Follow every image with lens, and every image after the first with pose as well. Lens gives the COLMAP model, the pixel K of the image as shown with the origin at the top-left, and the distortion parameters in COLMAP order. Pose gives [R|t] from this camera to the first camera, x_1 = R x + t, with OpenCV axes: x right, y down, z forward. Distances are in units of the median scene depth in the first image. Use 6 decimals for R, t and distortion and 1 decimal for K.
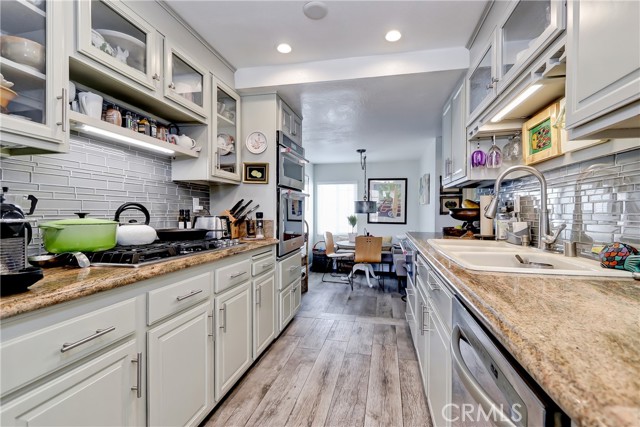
lens RADIAL K [[297.3, 0, 316.8], [0, 297.3, 211.7], [0, 0, 1]] dist [0.006812, -0.001467]
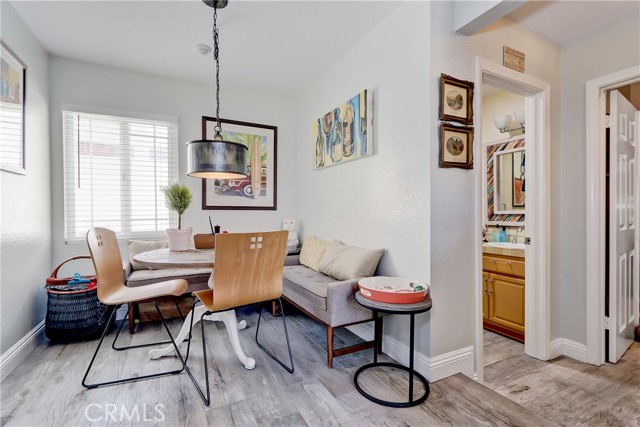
lens RADIAL K [[297.3, 0, 319.1], [0, 297.3, 212.8], [0, 0, 1]] dist [0.006812, -0.001467]
pose [[0.765336, -0.011258, 0.643532, 0.005835], [0.012104, 0.999922, 0.003097, 0.047179], [-0.643517, 0.005420, 0.765413, 0.528289]]
